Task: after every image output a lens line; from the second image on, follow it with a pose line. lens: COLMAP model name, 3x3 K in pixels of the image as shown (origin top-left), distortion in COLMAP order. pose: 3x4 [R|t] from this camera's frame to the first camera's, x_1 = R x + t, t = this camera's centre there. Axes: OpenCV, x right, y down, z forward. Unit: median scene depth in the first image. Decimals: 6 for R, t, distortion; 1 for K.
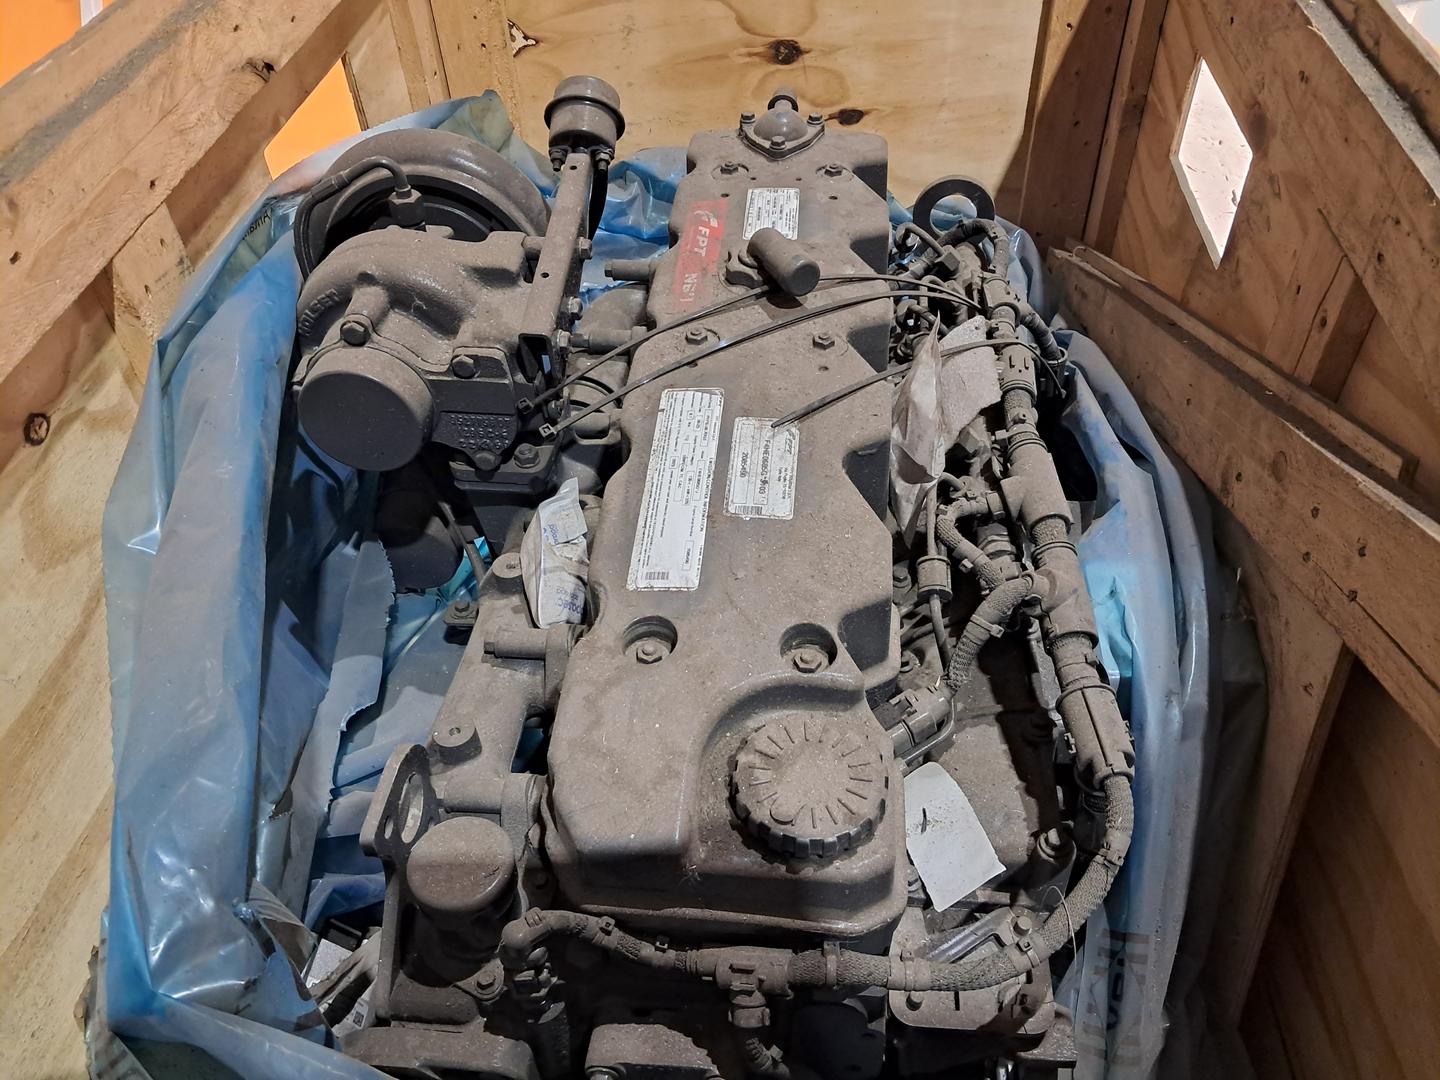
lens RADIAL K [[1141.7, 0, 755.8], [0, 1141.7, 540.5], [0, 0, 1]] dist [-0.004062, -0.014069]
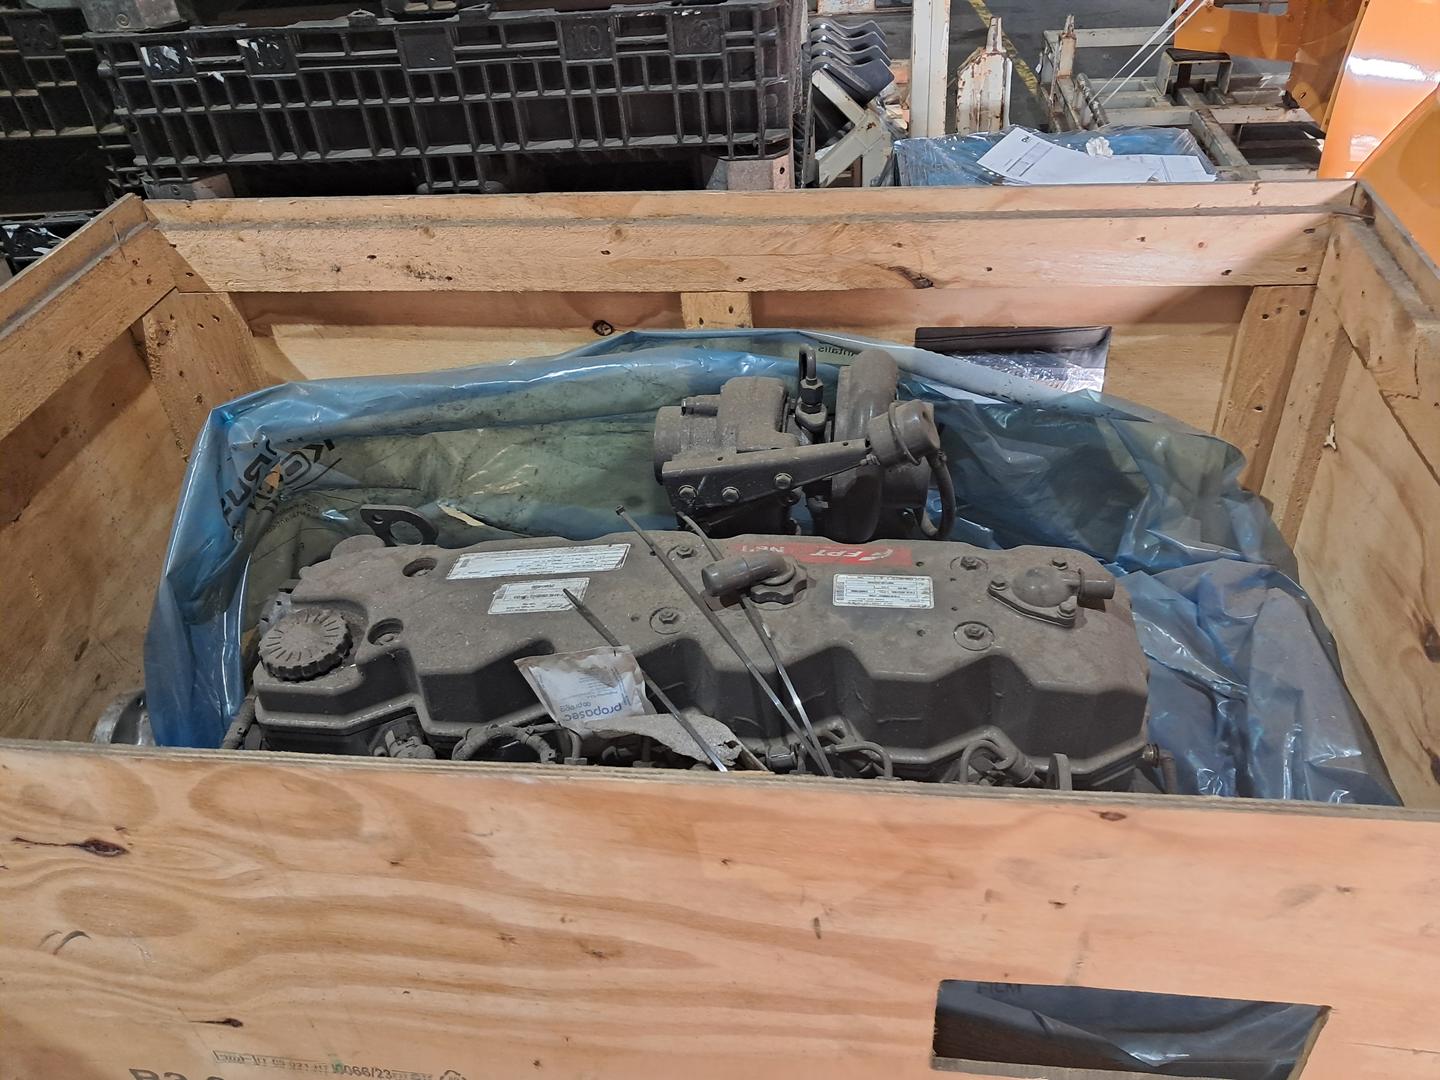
lens RADIAL K [[1141.7, 0, 747.4], [0, 1141.7, 517.4], [0, 0, 1]] dist [-0.004062, -0.014069]
pose [[-0.037413, 0.606606, -0.794122, 0.967083], [-0.655875, 0.584655, 0.477500, -0.880738], [0.753942, 0.538710, 0.375984, 0.562785]]
